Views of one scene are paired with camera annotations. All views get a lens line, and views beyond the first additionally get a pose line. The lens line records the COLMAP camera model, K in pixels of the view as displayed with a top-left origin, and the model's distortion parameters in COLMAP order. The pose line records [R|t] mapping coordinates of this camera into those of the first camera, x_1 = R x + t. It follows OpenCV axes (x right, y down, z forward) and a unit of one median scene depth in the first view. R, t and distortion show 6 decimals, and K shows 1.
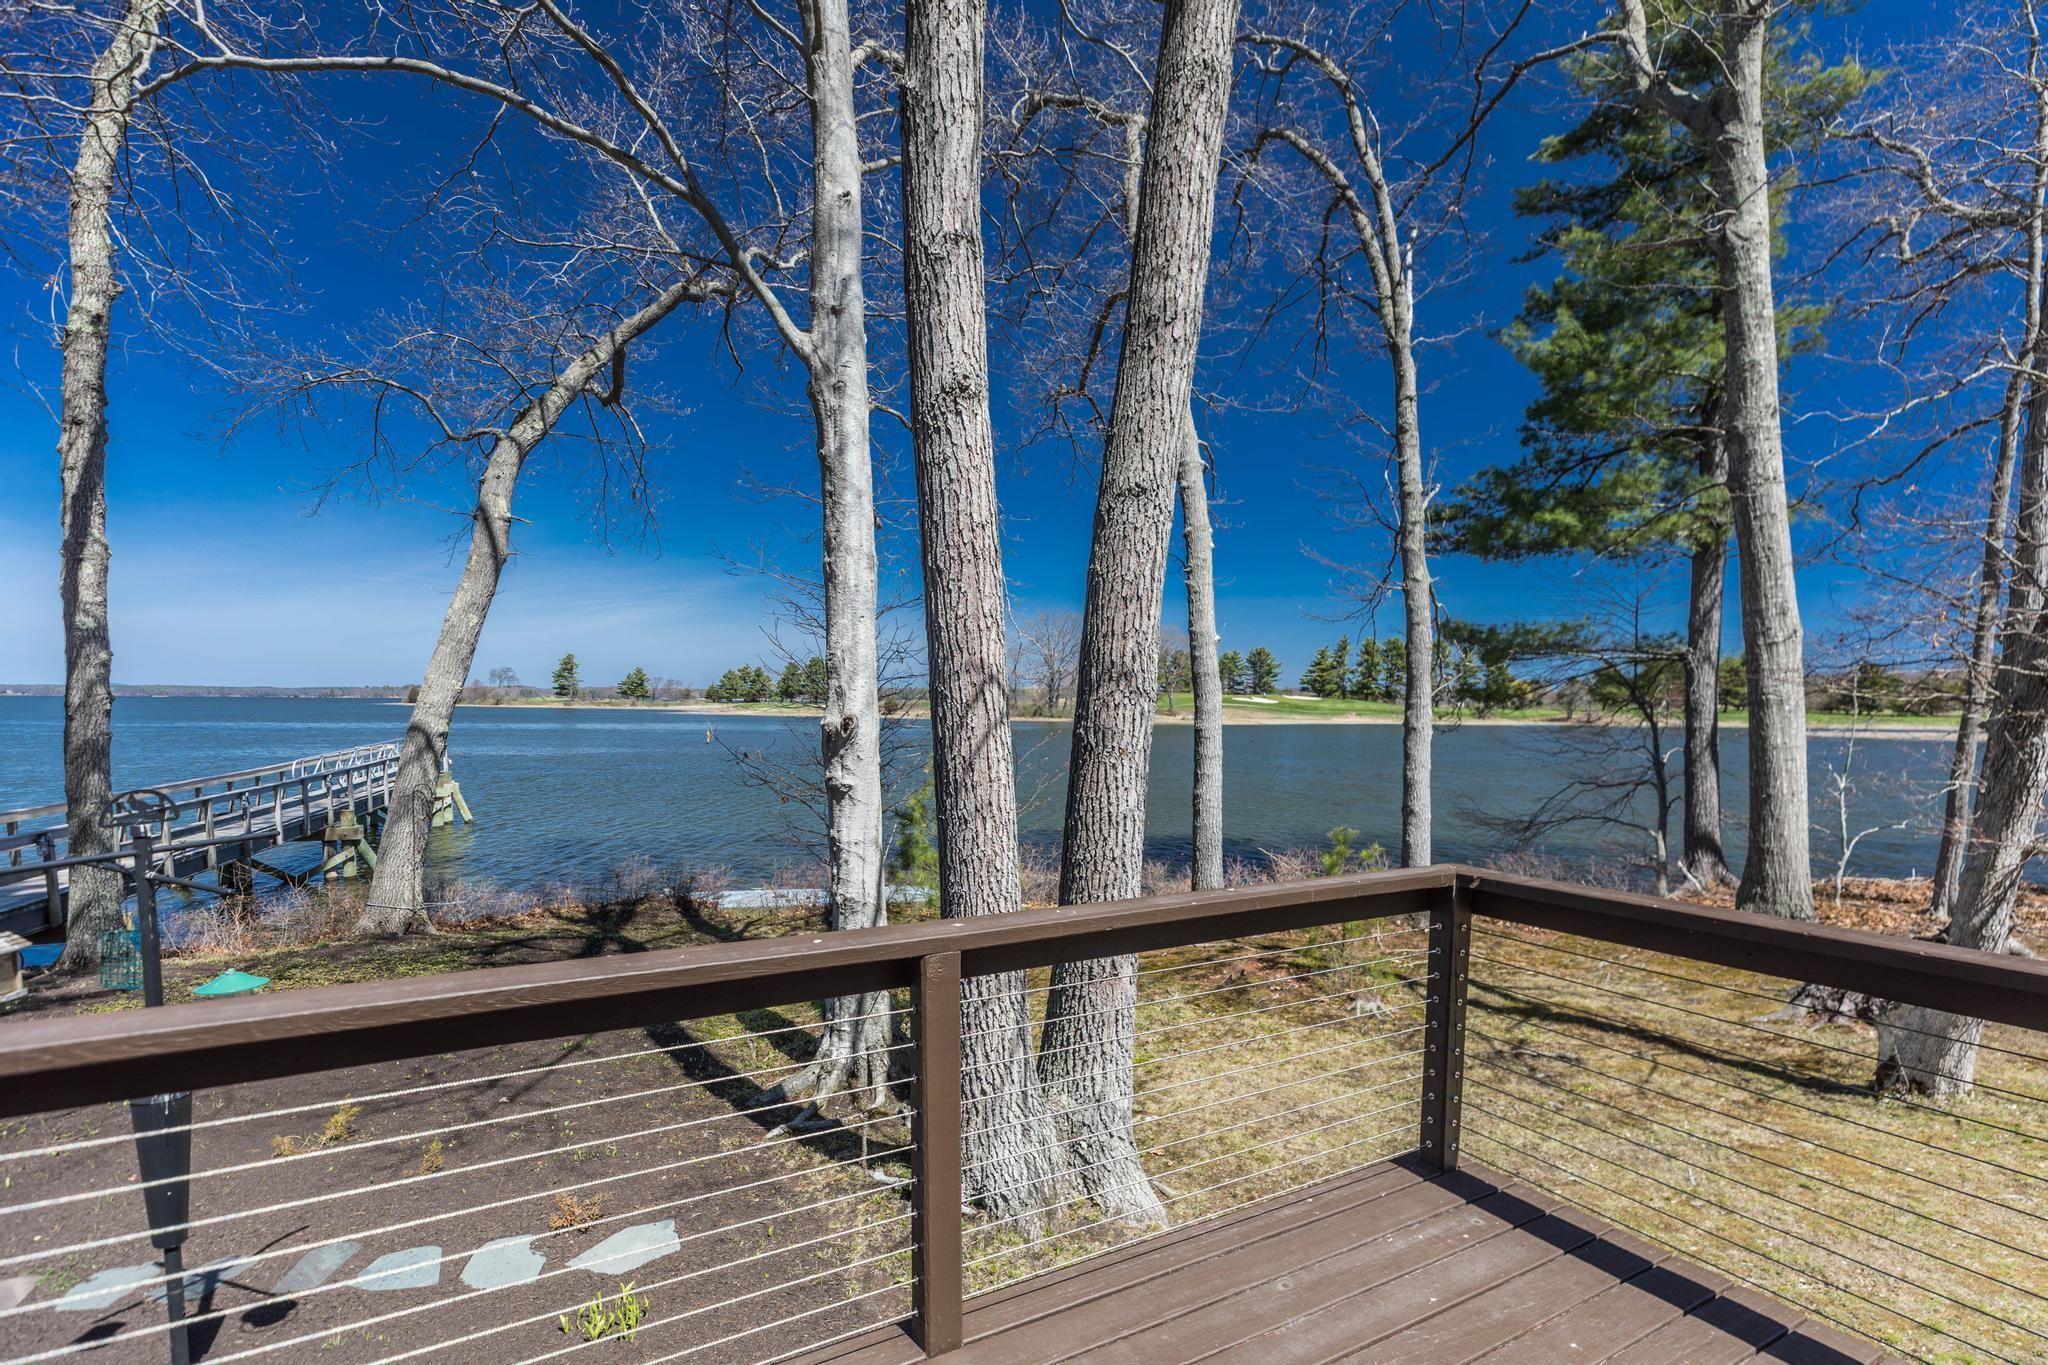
lens RADIAL K [[973.5, 0, 1051.6], [0, 973.5, 713.7], [0, 0, 1]] dist [0.003783, -0.000199]
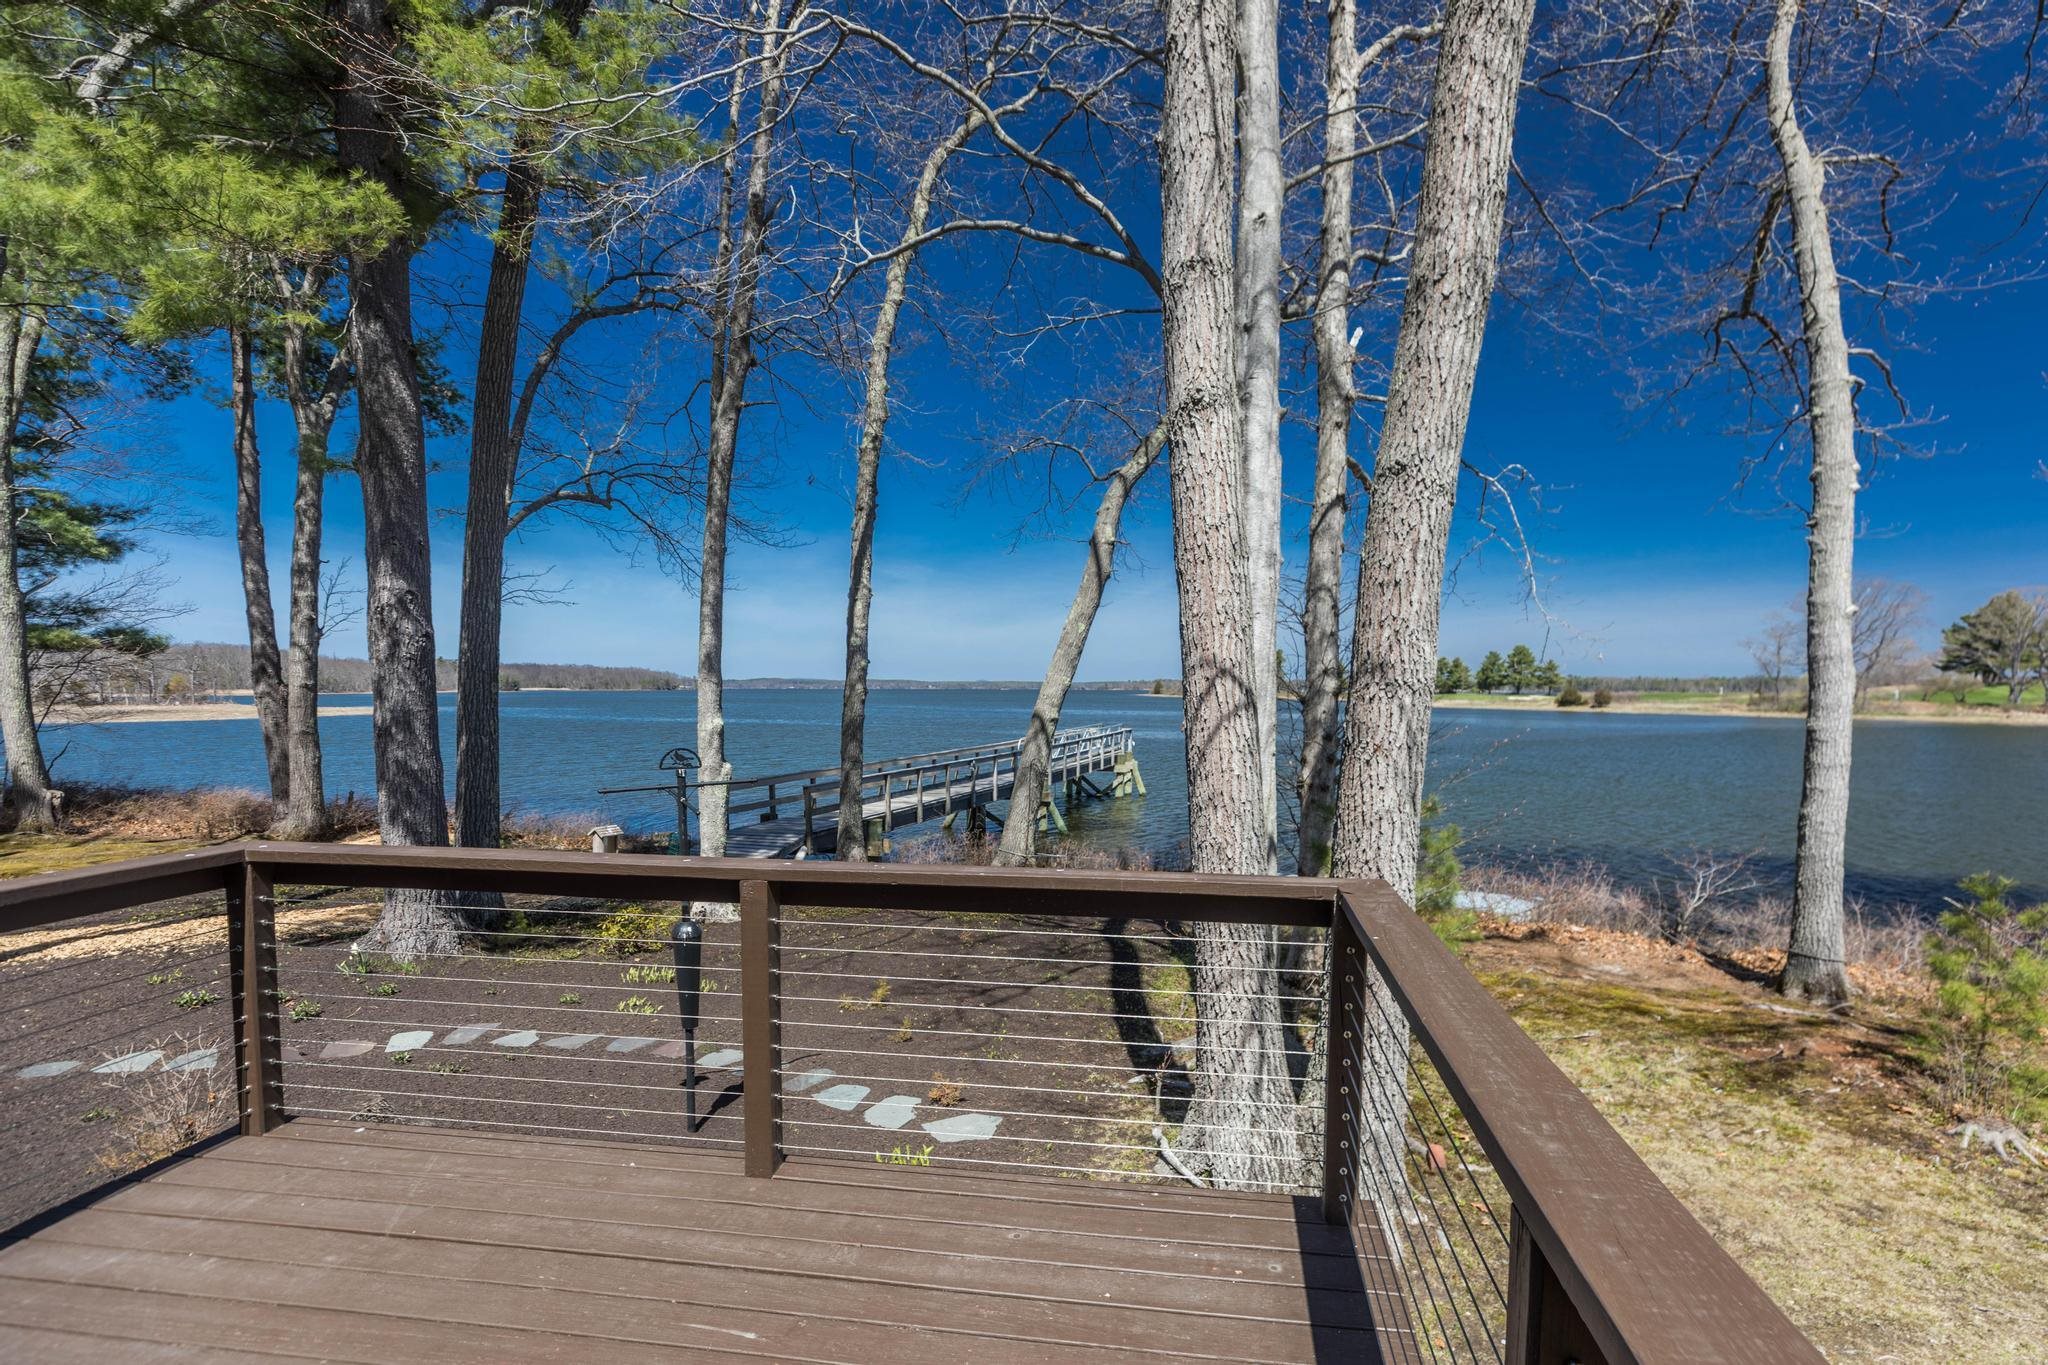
lens RADIAL K [[973.5, 0, 1067.5], [0, 973.5, 678.0], [0, 0, 1]] dist [0.003783, -0.000199]
pose [[0.779549, -0.010567, -0.626252, 0.196635], [-0.006940, 0.999651, -0.025507, -0.001031], [0.626303, 0.024230, 0.779203, 0.036496]]
